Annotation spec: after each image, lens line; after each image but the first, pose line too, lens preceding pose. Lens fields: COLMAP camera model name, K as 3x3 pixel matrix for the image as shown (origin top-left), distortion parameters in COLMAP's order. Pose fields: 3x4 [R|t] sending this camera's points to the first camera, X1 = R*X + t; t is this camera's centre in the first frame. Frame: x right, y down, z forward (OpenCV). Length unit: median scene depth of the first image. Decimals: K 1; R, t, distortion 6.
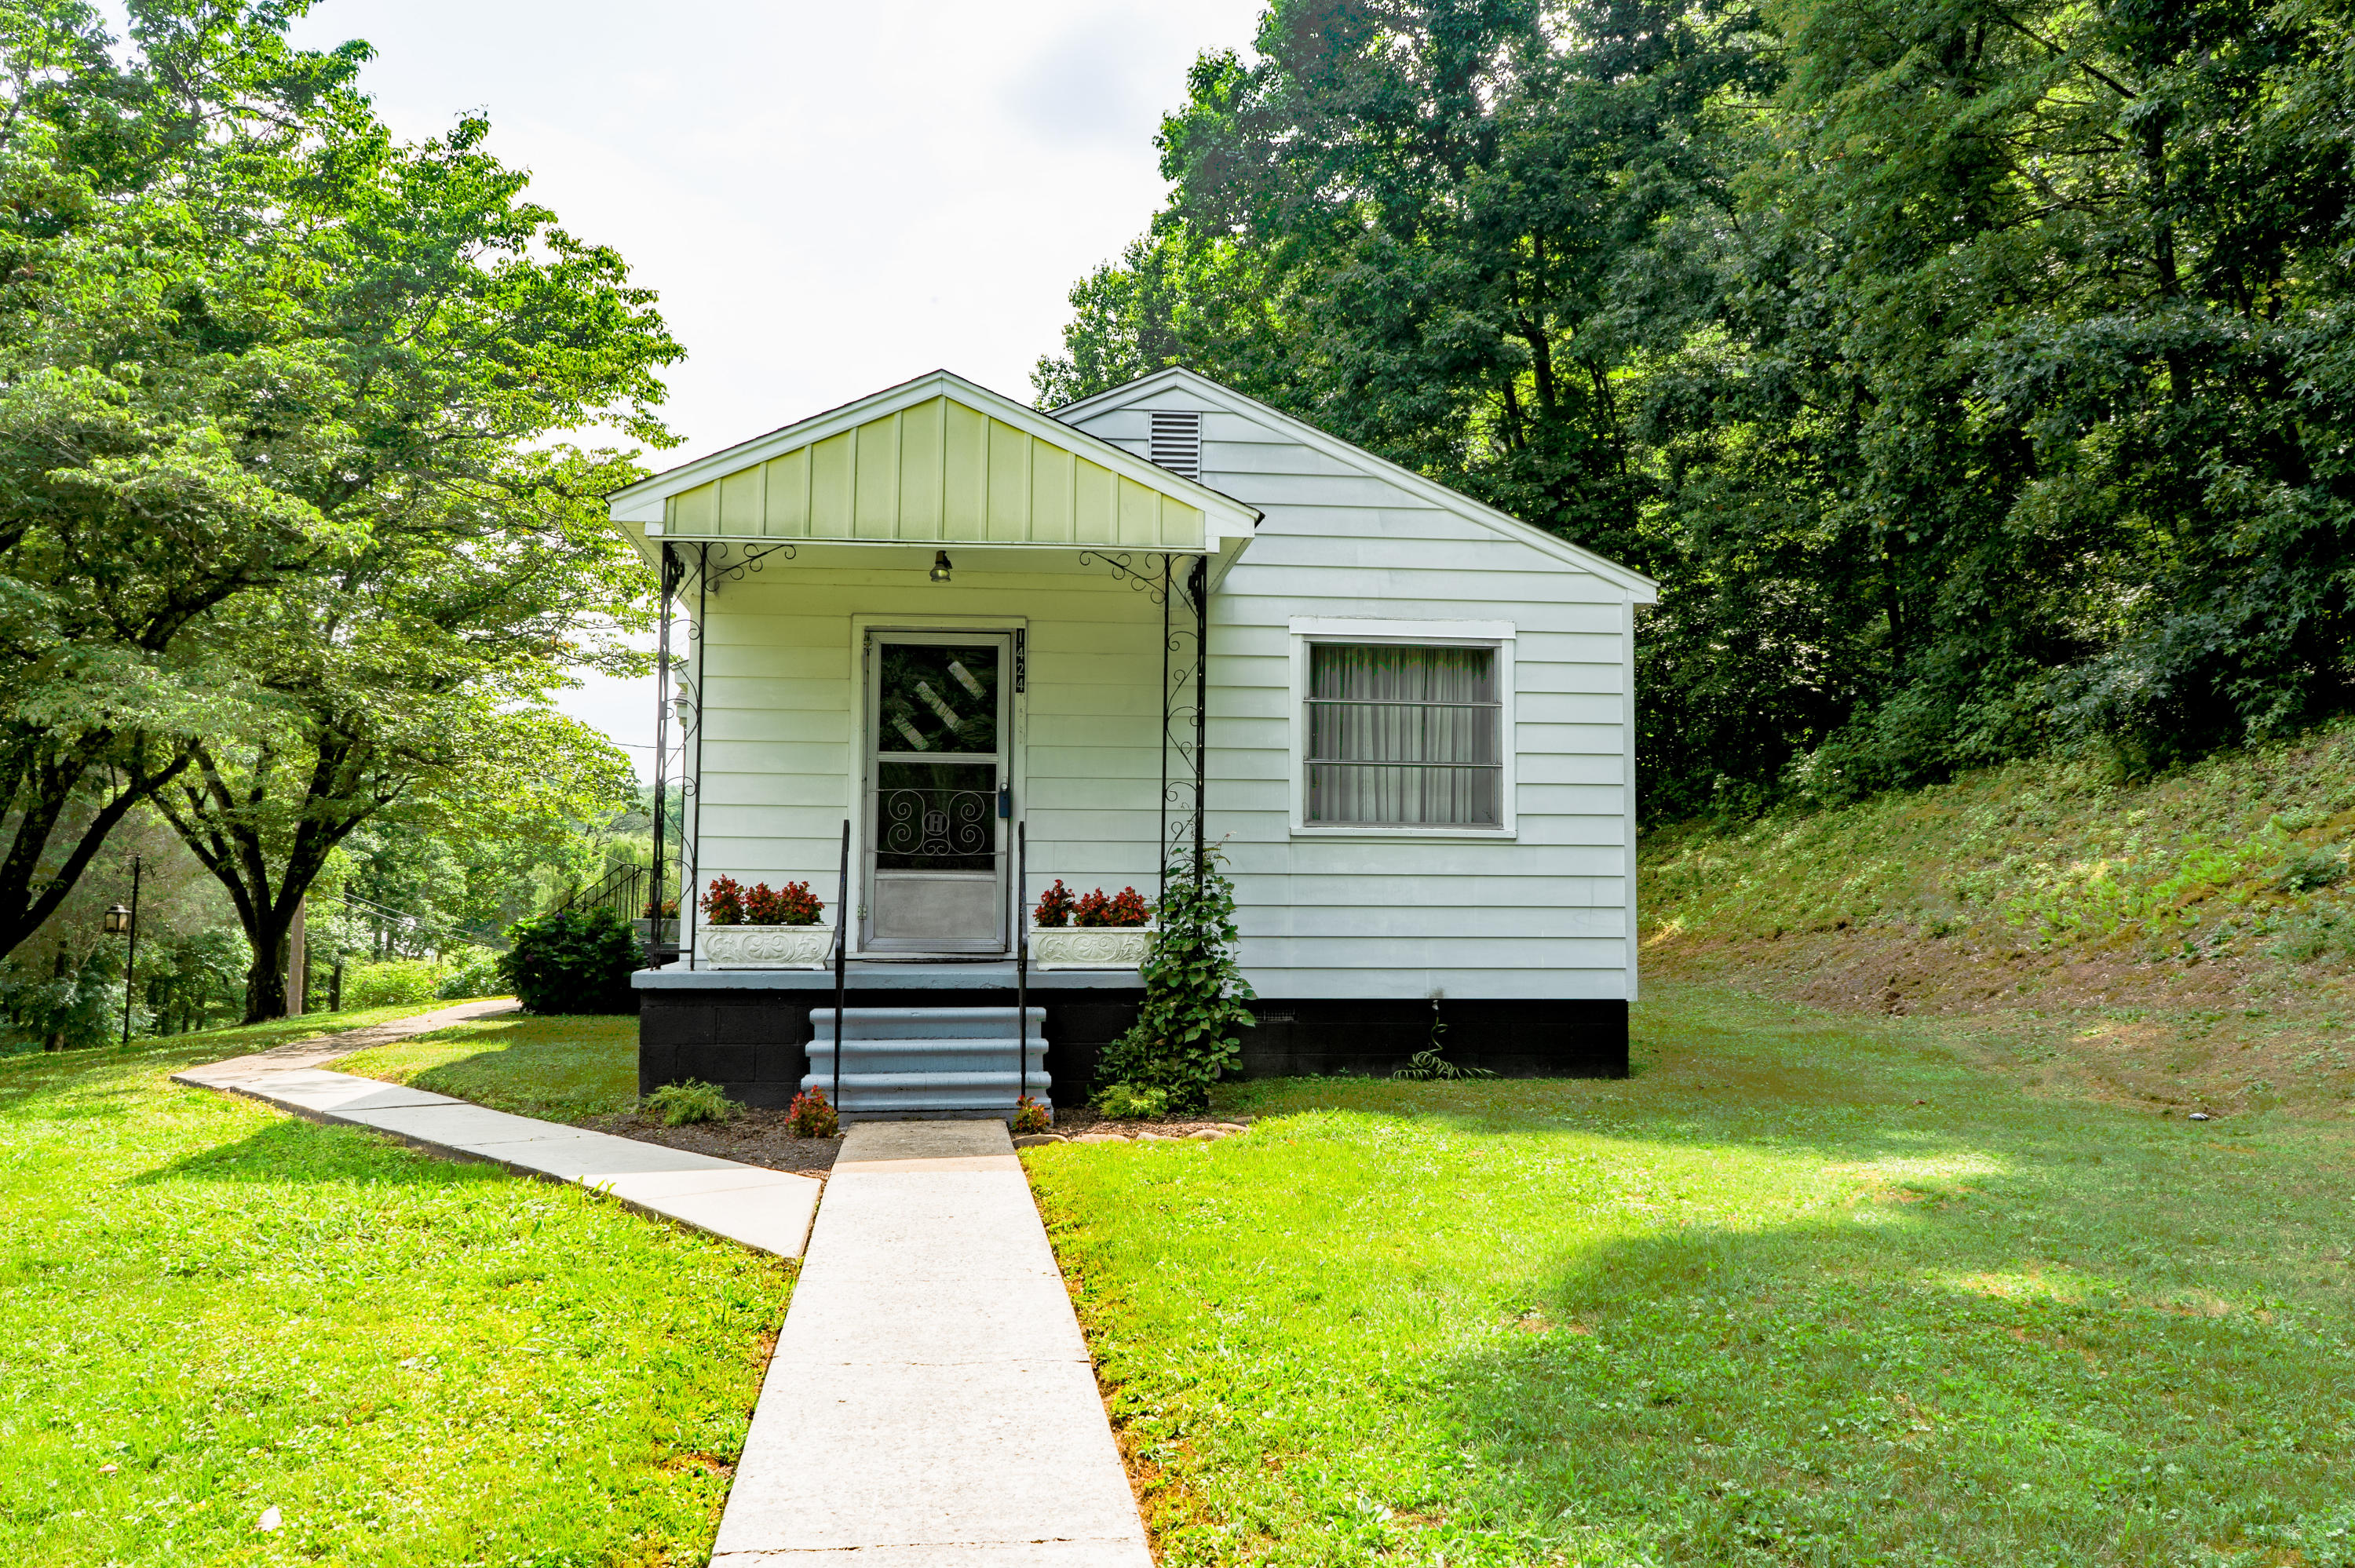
lens RADIAL K [[1890.0, 0, 1177.5], [0, 1890.0, 784.0], [0, 0, 1]] dist [-0.008664, -0.000034]
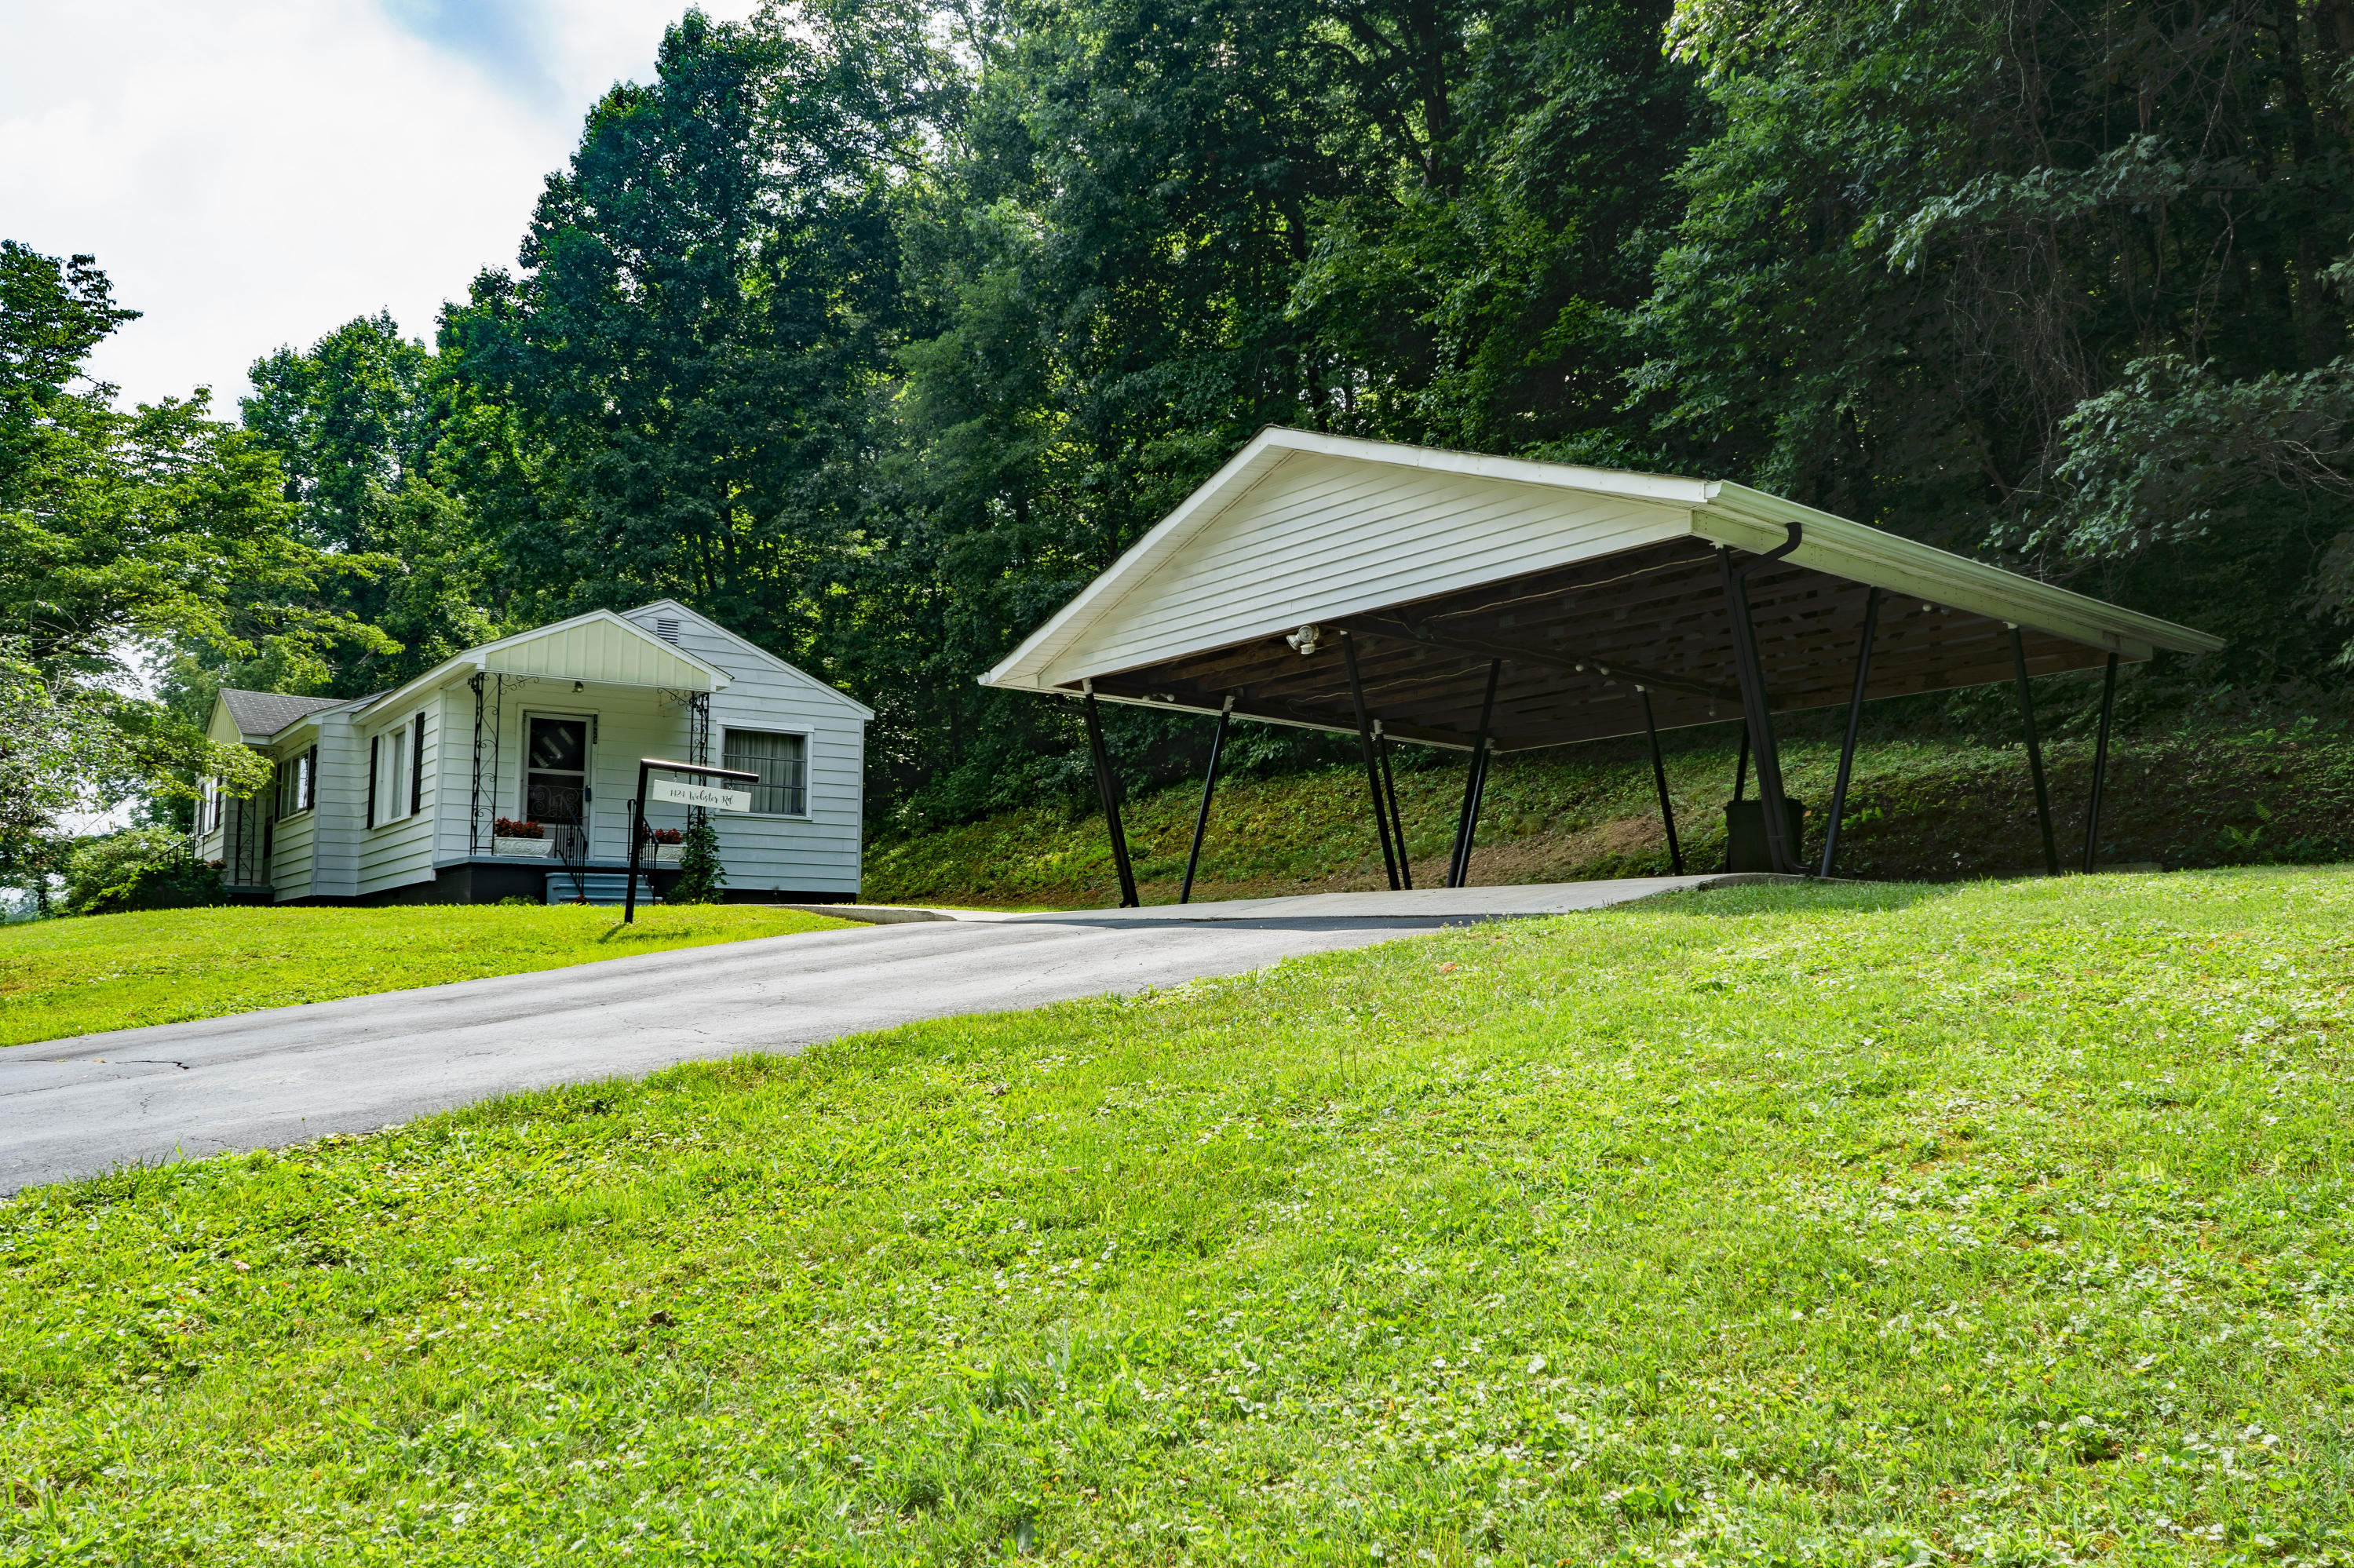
lens RADIAL K [[1889.3, 0, 1177.0], [0, 1889.3, 784.0], [0, 0, 1]] dist [-0.008664, -0.000034]
pose [[0.879880, 0.044358, 0.473121, -0.359237], [-0.027439, 0.998715, -0.042606, 0.049303], [-0.474403, 0.024506, 0.879966, -0.845010]]
